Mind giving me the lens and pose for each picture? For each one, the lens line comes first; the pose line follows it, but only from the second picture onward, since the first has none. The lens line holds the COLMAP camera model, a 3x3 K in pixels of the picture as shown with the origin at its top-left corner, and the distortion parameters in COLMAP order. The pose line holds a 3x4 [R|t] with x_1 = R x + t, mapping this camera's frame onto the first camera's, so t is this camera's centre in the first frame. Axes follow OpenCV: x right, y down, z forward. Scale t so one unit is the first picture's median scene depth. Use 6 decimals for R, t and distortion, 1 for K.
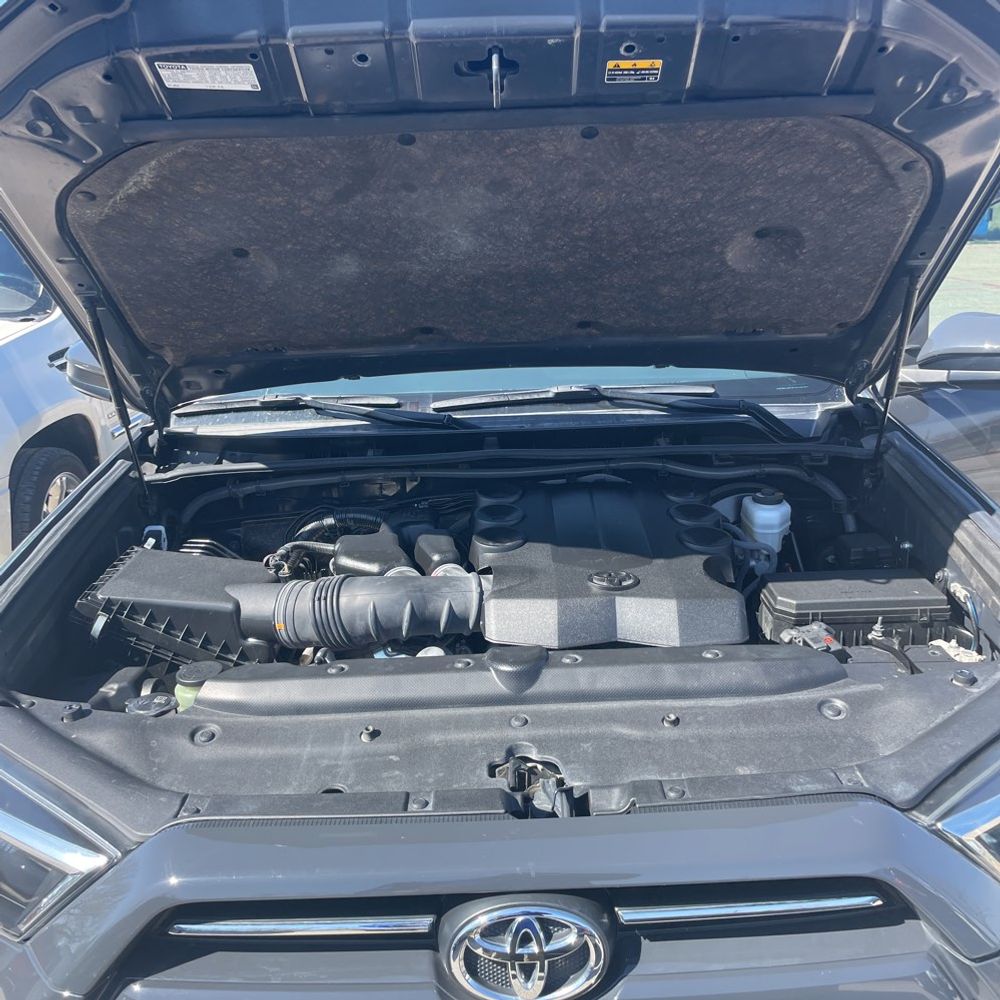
lens RADIAL K [[1009.9, 0, 501.4], [0, 1009.9, 502.5], [0, 0, 1]] dist [0.029196, 0.000000]
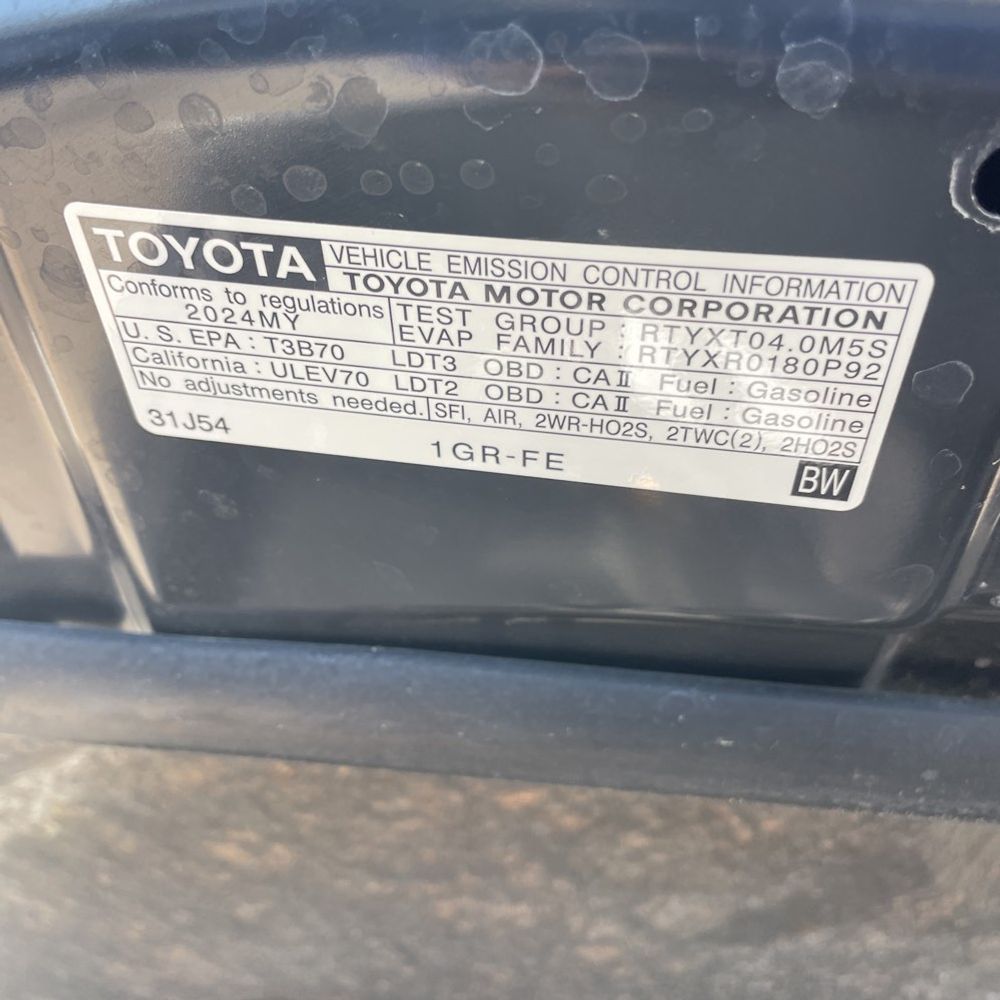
lens RADIAL K [[1009.9, 0, 501.3], [0, 1009.9, 499.6], [0, 0, 1]] dist [0.029196, 0.000000]
pose [[0.993995, 0.094914, -0.054463, -0.226571], [-0.109215, 0.891618, -0.439419, -0.286988], [0.006853, 0.442728, 0.896630, 0.734319]]
